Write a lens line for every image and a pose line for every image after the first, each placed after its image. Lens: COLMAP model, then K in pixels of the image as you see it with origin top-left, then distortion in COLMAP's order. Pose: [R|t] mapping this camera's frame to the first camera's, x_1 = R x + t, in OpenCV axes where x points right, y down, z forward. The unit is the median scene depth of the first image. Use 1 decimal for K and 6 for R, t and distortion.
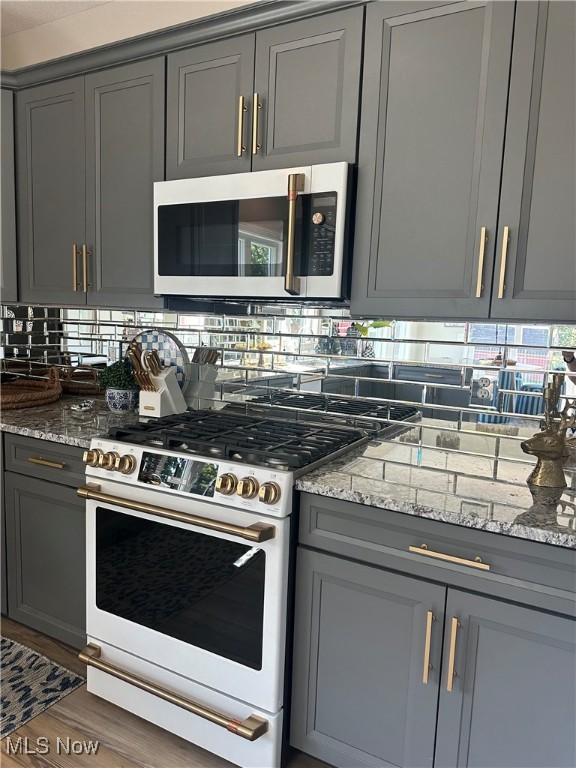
lens RADIAL K [[539.1, 0, 284.0], [0, 539.1, 385.1], [0, 0, 1]] dist [0.050962, -0.063357]
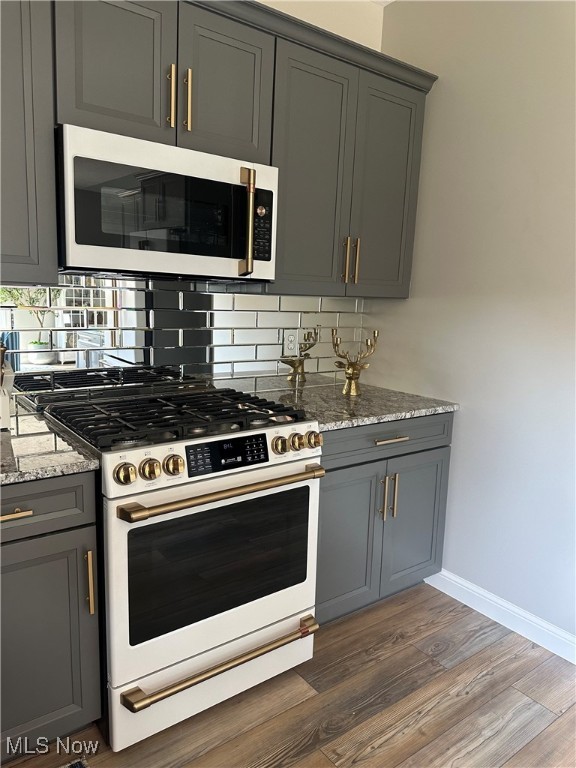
lens RADIAL K [[539.1, 0, 291.6], [0, 539.1, 379.5], [0, 0, 1]] dist [0.050962, -0.063357]
pose [[0.418196, -0.166568, 0.892954, -0.914229], [0.086380, 0.985881, 0.143447, -0.099169], [-0.904241, 0.017144, 0.426679, 0.398994]]
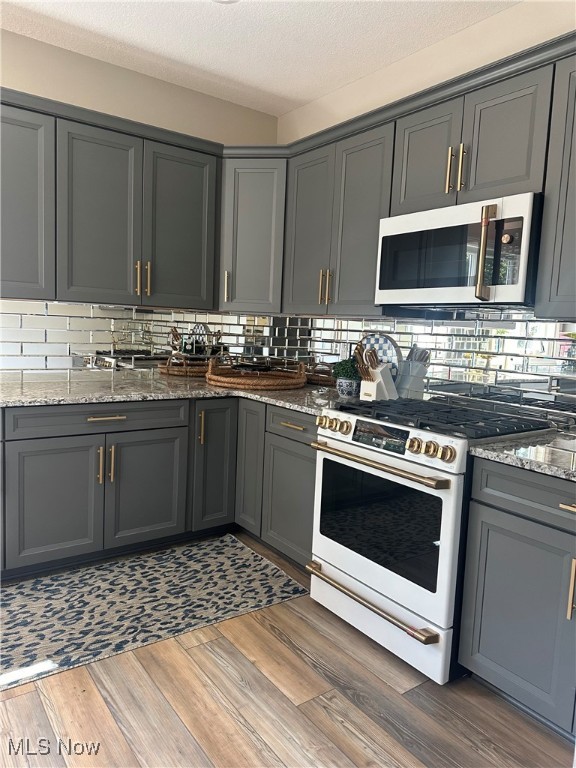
lens RADIAL K [[539.1, 0, 278.2], [0, 539.1, 376.2], [0, 0, 1]] dist [0.050962, -0.063357]
pose [[0.899775, 0.041964, -0.434331, 0.131266], [-0.060164, 0.997789, -0.028234, 0.060187], [0.432186, 0.051535, 0.900311, -0.279803]]
